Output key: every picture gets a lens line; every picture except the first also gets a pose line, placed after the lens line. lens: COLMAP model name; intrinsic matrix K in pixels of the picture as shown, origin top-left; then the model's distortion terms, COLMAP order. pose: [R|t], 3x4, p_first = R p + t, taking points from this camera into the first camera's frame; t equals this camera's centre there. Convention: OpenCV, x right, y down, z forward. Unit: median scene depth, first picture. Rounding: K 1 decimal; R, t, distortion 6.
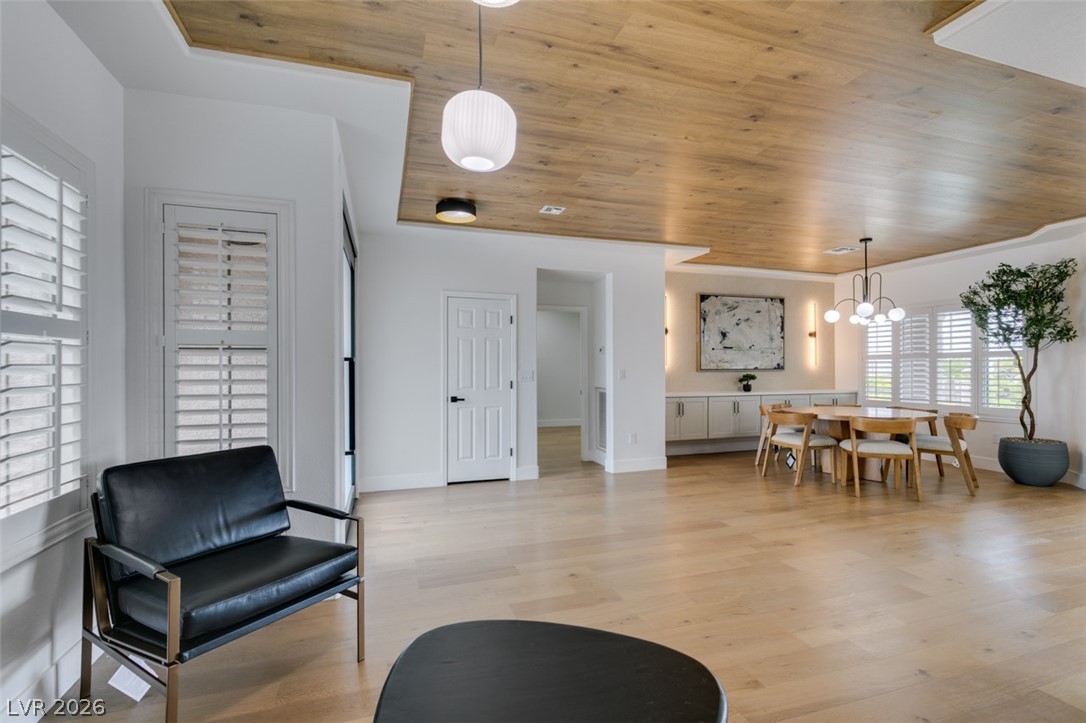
lens RADIAL K [[487.1, 0, 541.1], [0, 487.1, 367.9], [0, 0, 1]] dist [0.004238, 0.000022]
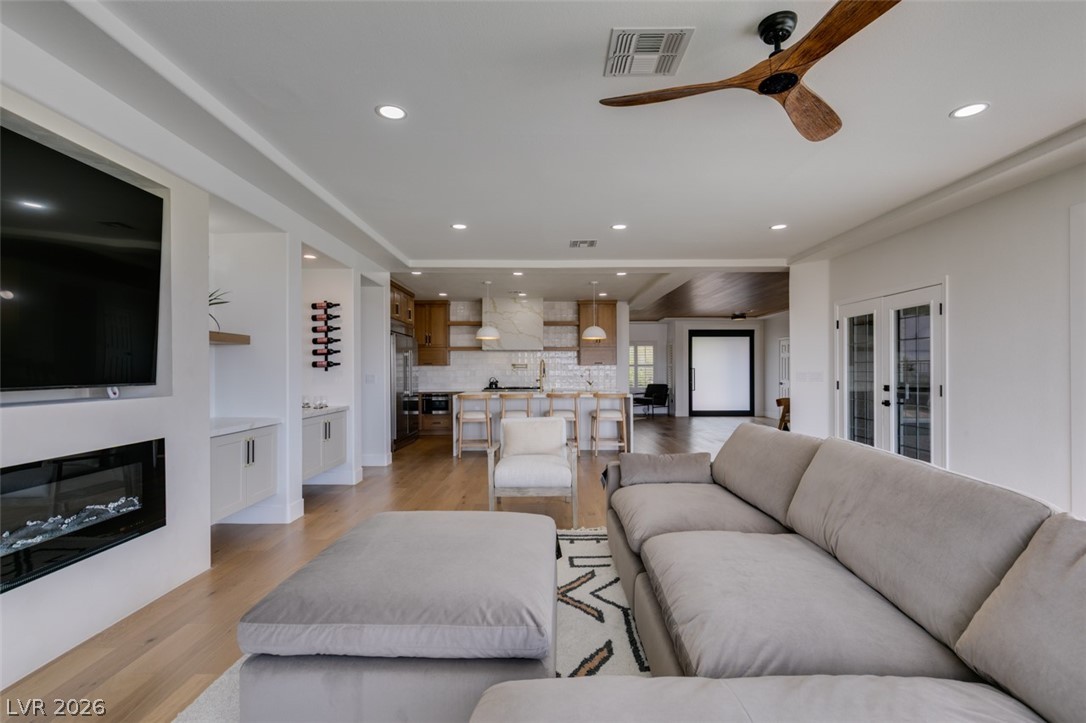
lens RADIAL K [[487.1, 0, 540.7], [0, 487.1, 366.9], [0, 0, 1]] dist [0.004238, 0.000022]
pose [[-0.317784, -0.003271, -0.948158, 2.370185], [0.005053, 0.999974, -0.005143, -0.009179], [0.948150, -0.006426, -0.317759, 0.635508]]
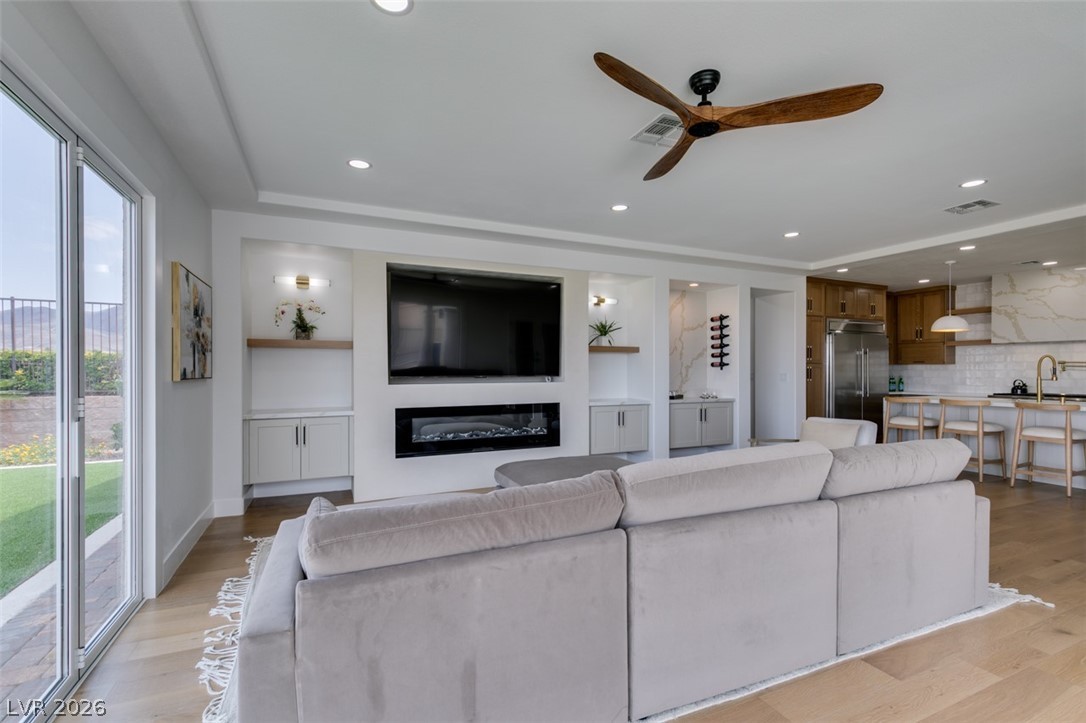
lens RADIAL K [[487.1, 0, 543.8], [0, 487.1, 367.7], [0, 0, 1]] dist [0.004238, 0.000022]
pose [[-0.994301, -0.000178, -0.106613, 2.149460], [0.000015, 0.999998, -0.001809, -0.011138], [0.106613, -0.001801, -0.994299, 1.125128]]
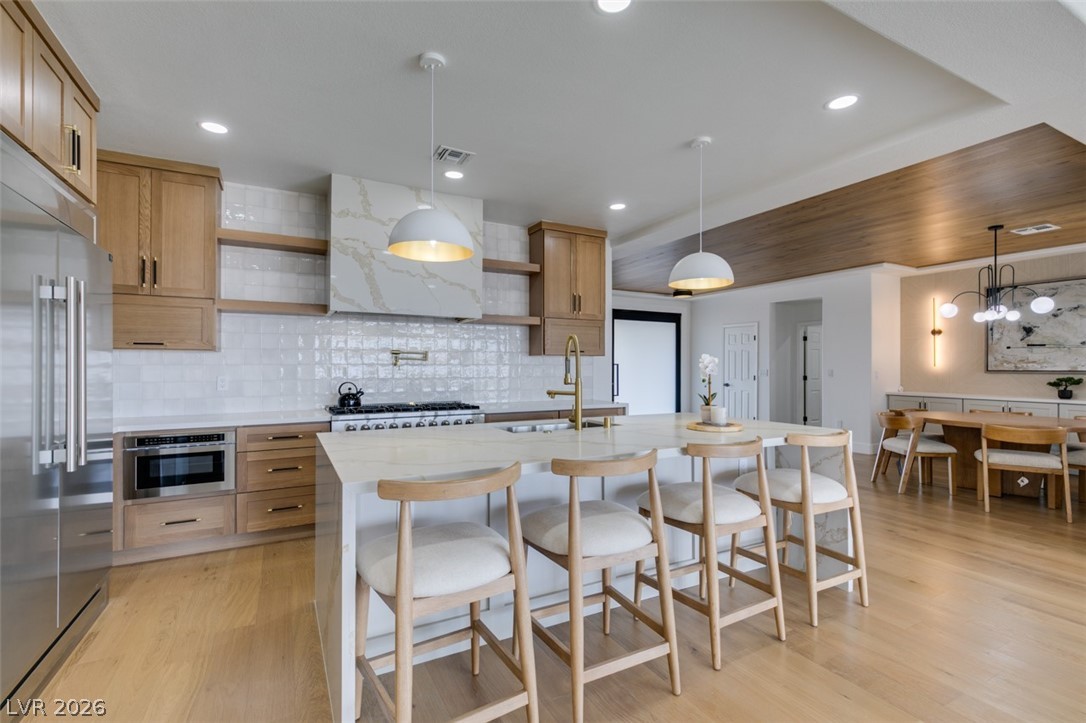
lens RADIAL K [[487.1, 0, 540.0], [0, 487.1, 365.1], [0, 0, 1]] dist [0.004238, 0.000022]
pose [[0.171951, 0.000656, -0.985105, 1.436811], [-0.002055, 0.999998, 0.000307, -0.007413], [0.985103, 0.001971, 0.171951, 0.016596]]
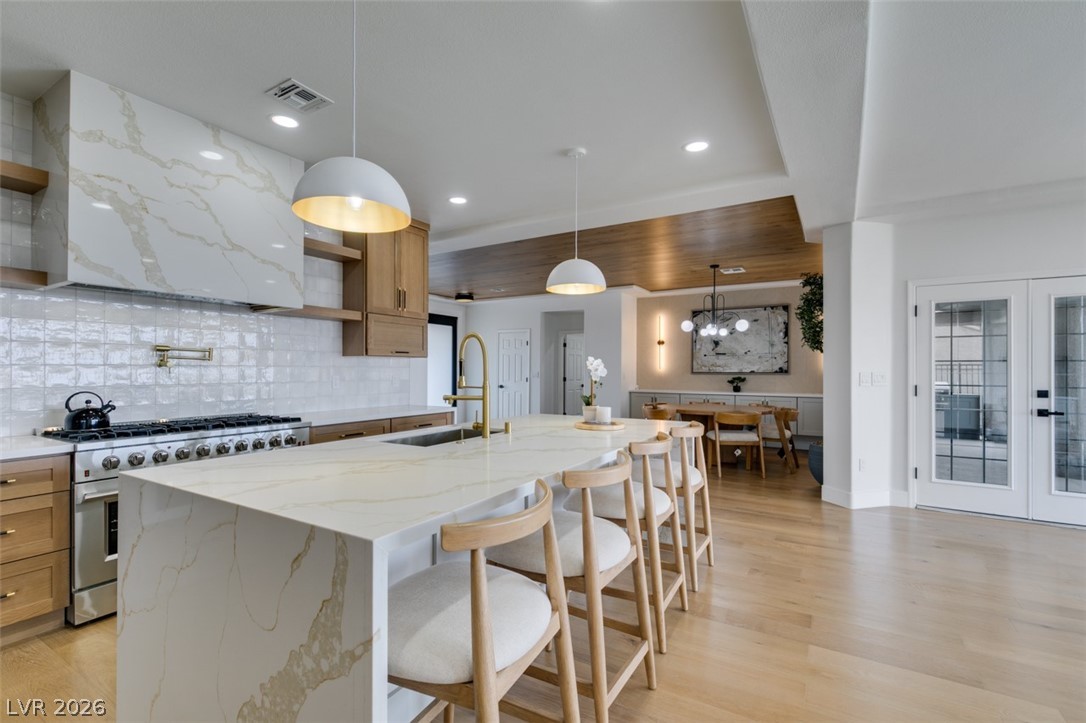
lens RADIAL K [[487.1, 0, 537.9], [0, 487.1, 369.6], [0, 0, 1]] dist [0.004238, 0.000022]
pose [[0.652548, 0.003705, -0.757739, 1.323215], [-0.003851, 0.999991, 0.001573, -0.005421], [0.757738, 0.001892, 0.652556, -0.126629]]
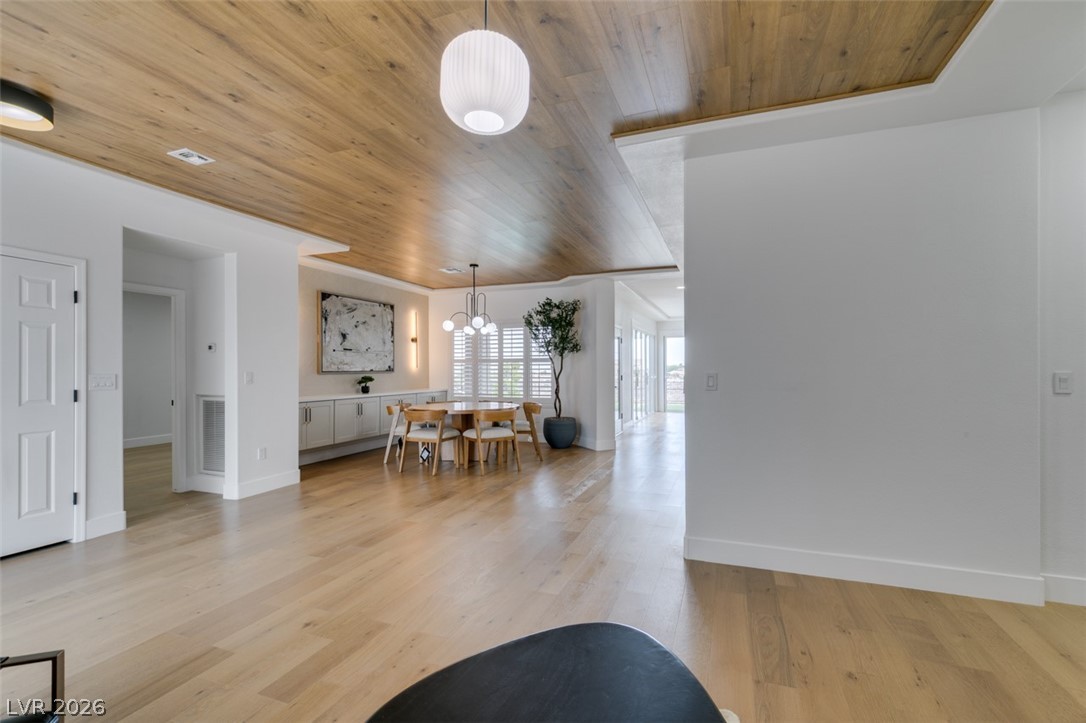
lens RADIAL K [[487.1, 0, 540.6], [0, 487.1, 367.2], [0, 0, 1]] dist [0.004238, 0.000022]
pose [[0.635011, 0.003734, 0.772494, -0.175158], [0.000971, 0.999984, -0.005632, 0.000608], [-0.772503, 0.004327, 0.634997, 0.098915]]
